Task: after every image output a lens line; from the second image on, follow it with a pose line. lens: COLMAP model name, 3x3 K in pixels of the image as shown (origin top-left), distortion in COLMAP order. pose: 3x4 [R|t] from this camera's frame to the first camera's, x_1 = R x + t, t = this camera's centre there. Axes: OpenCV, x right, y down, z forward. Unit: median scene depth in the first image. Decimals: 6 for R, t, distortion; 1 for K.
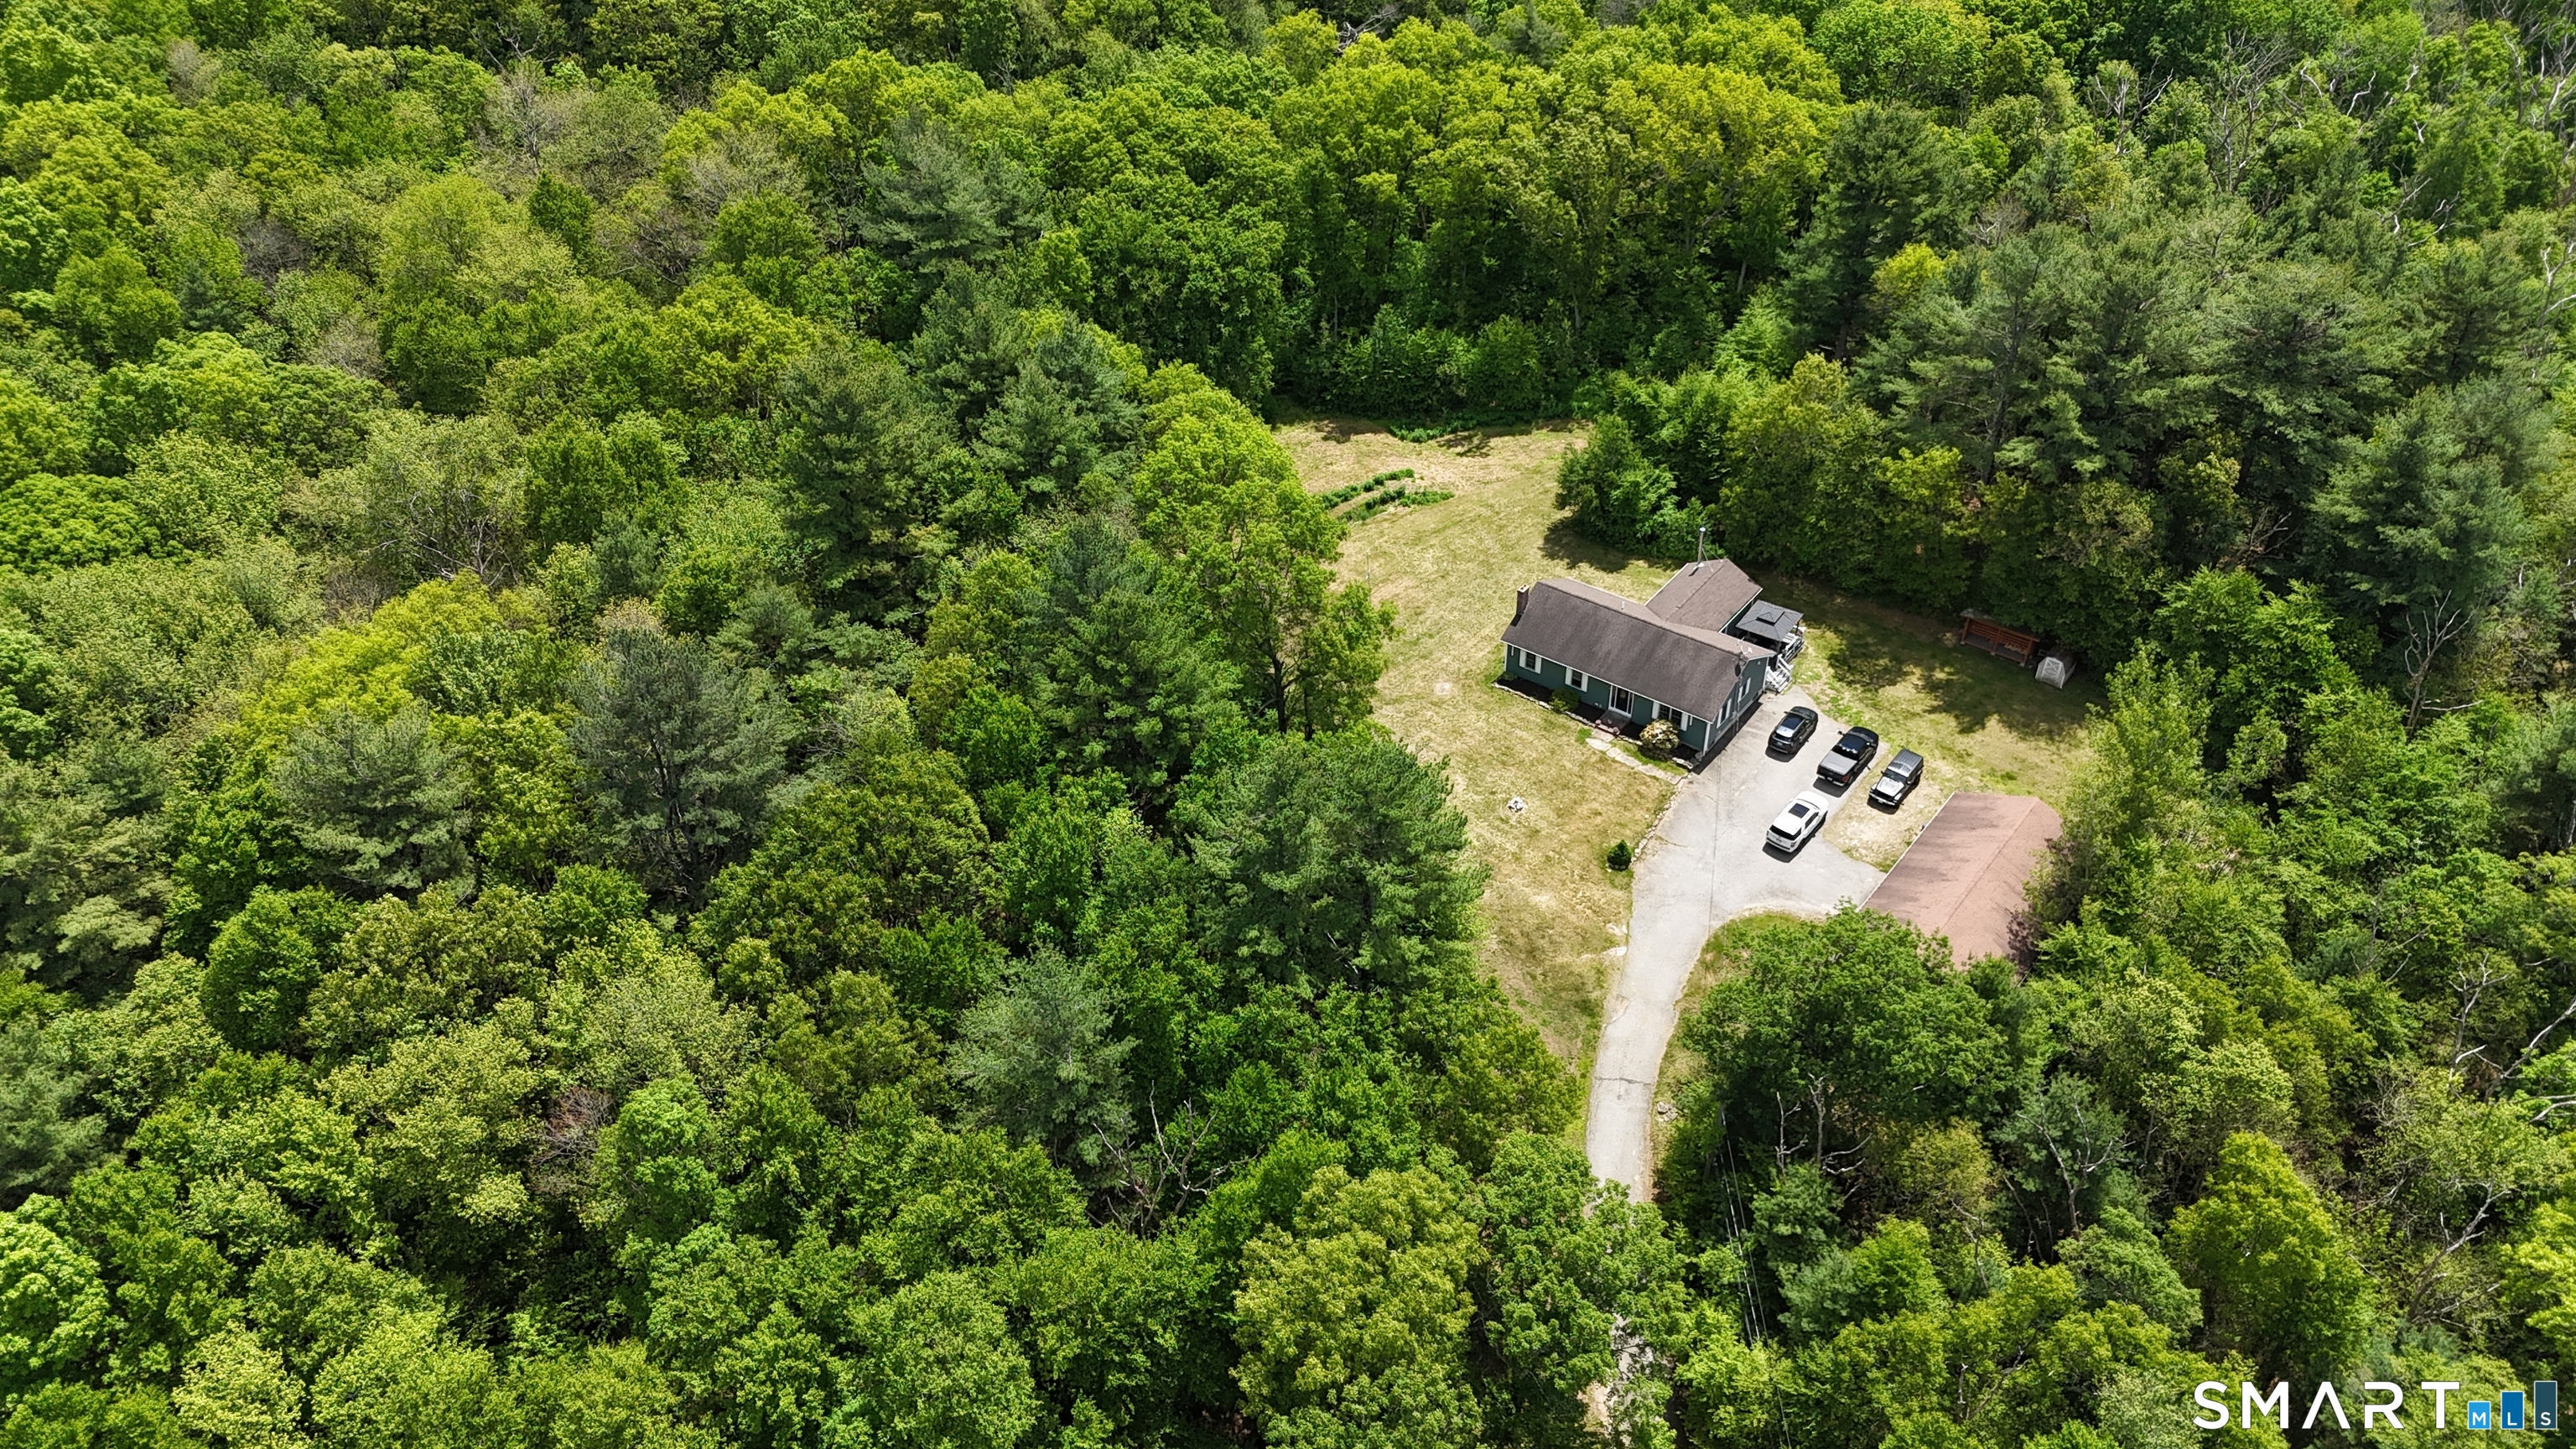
lens RADIAL K [[1999.4, 0, 1288.0], [0, 1999.4, 724.5], [0, 0, 1]] dist [0.120334, -0.171500]
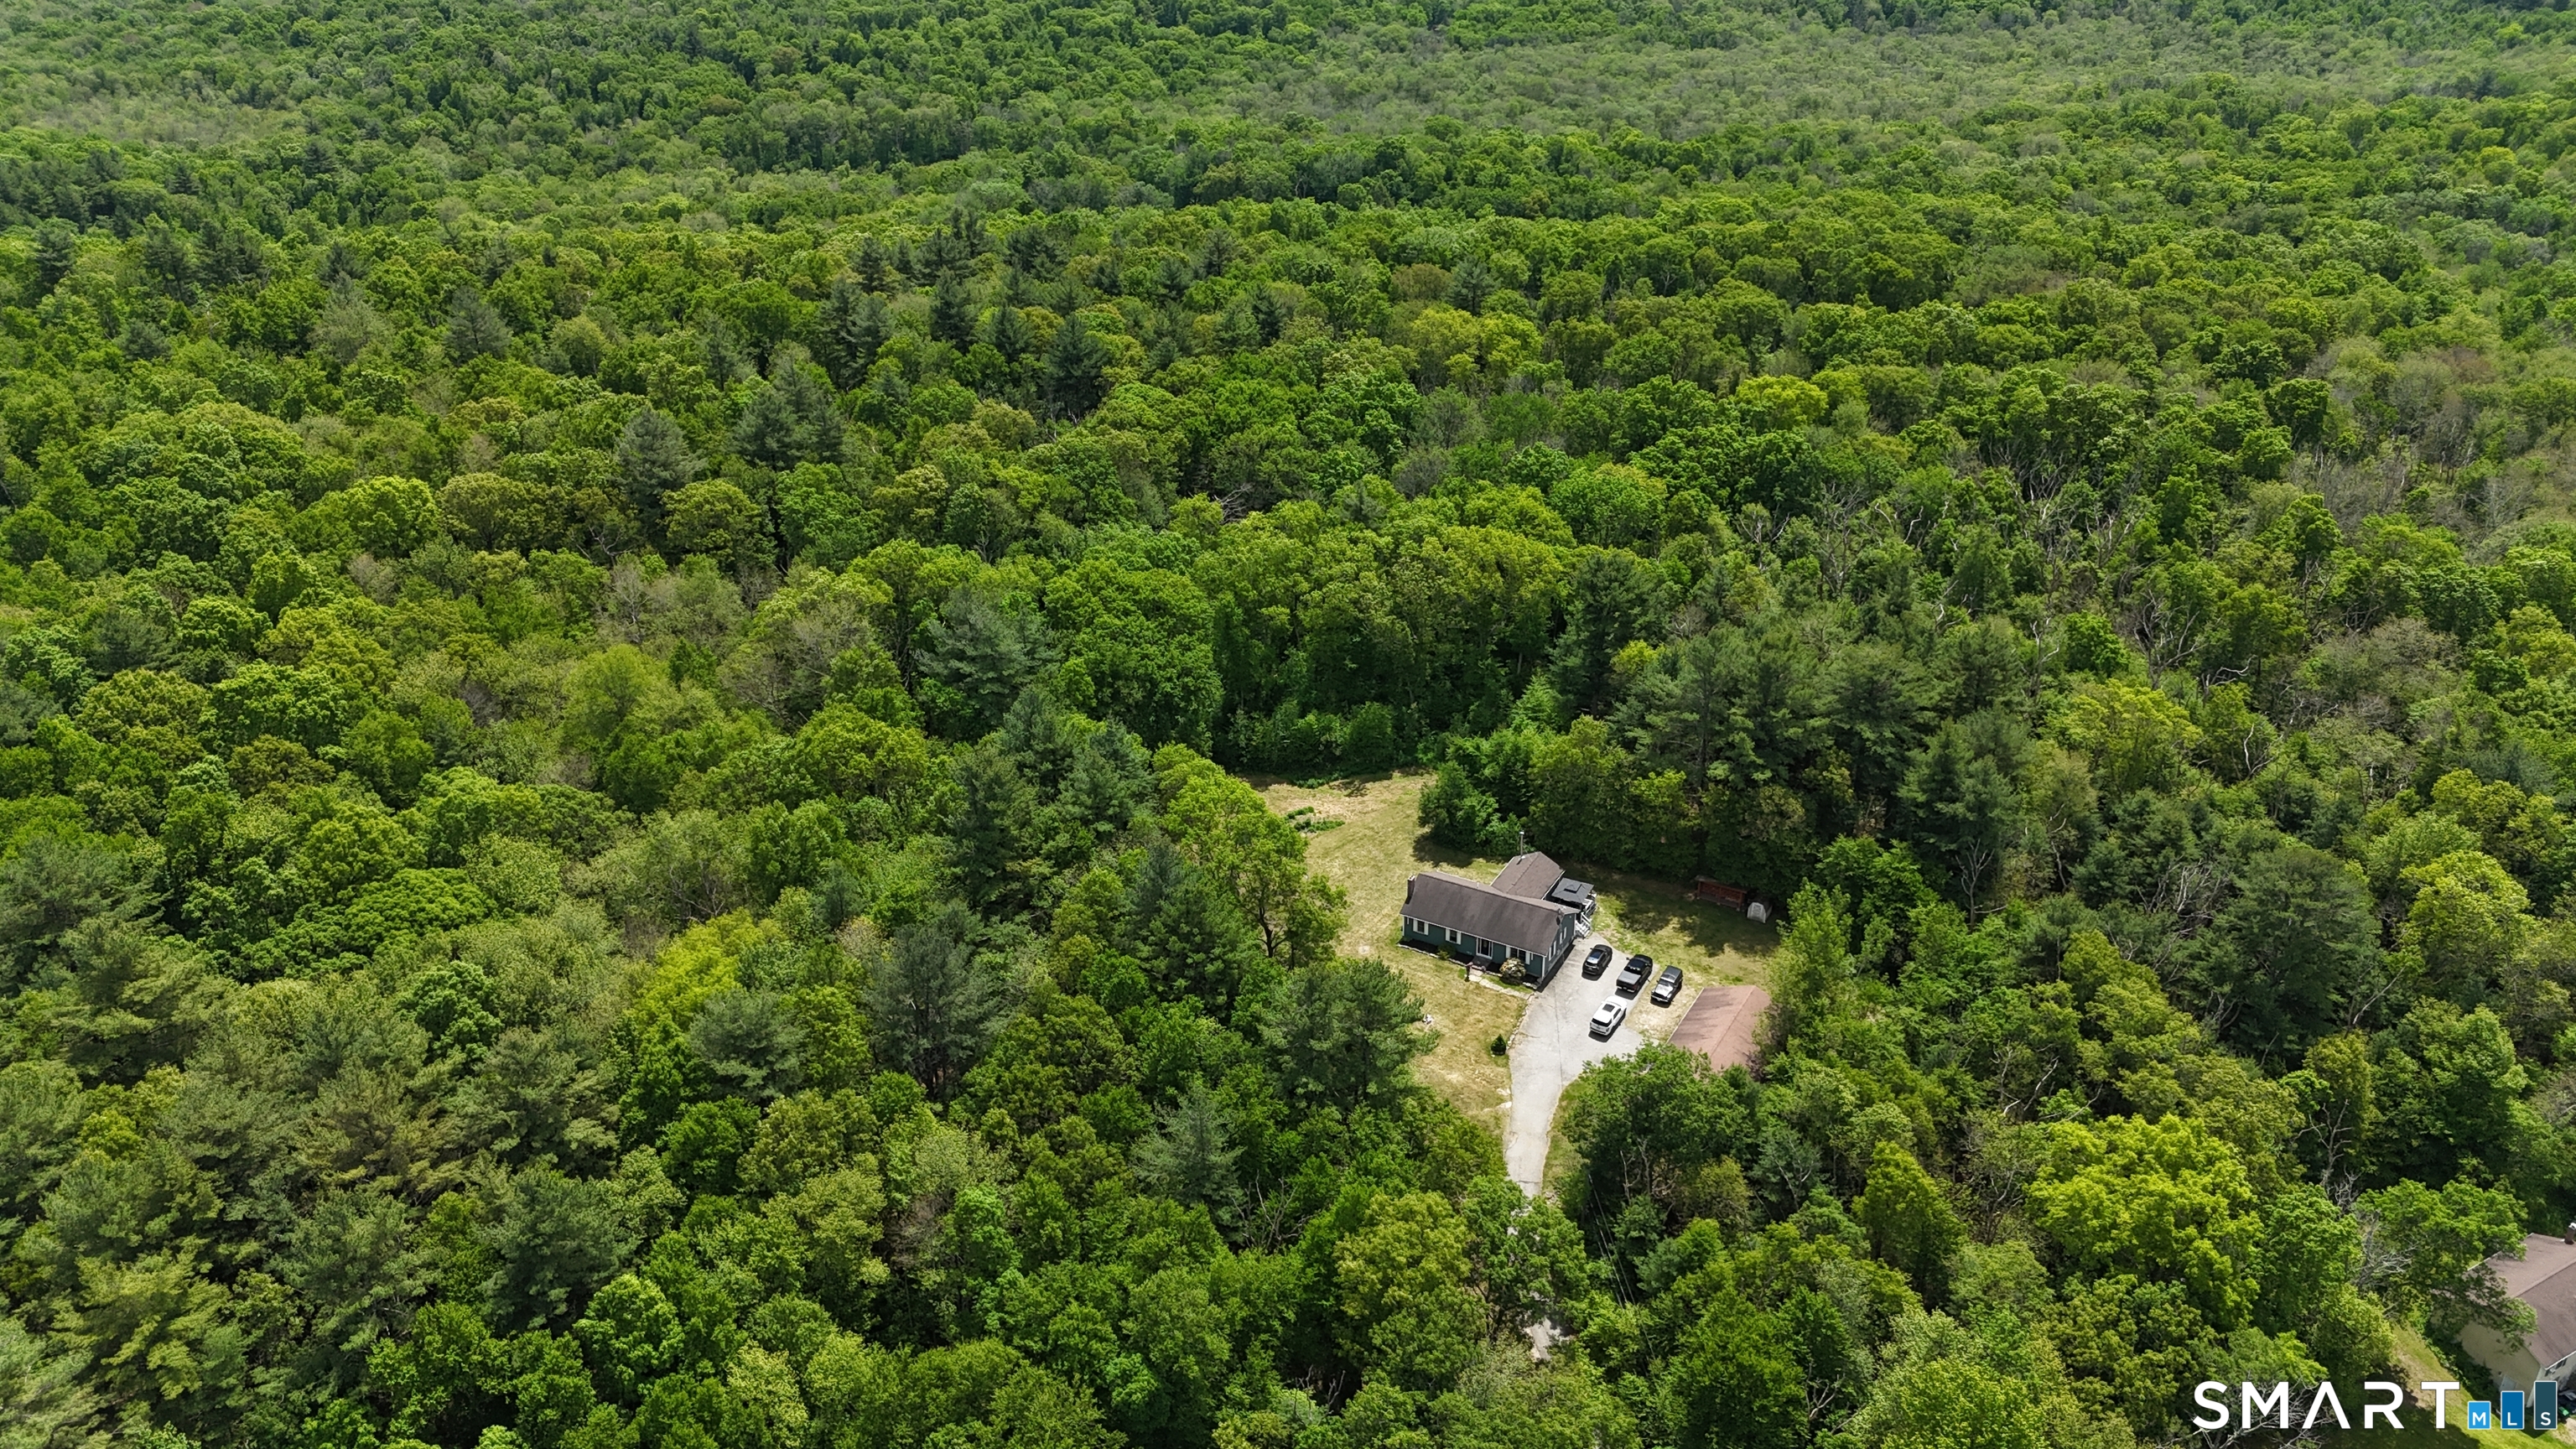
lens RADIAL K [[1999.4, 0, 1288.0], [0, 1999.4, 724.5], [0, 0, 1]] dist [0.120334, -0.171500]
pose [[0.990383, -0.057216, 0.125965, -0.163864], [0.078941, 0.981420, -0.174882, 0.077266], [-0.113619, 0.183144, 0.976498, -0.491269]]
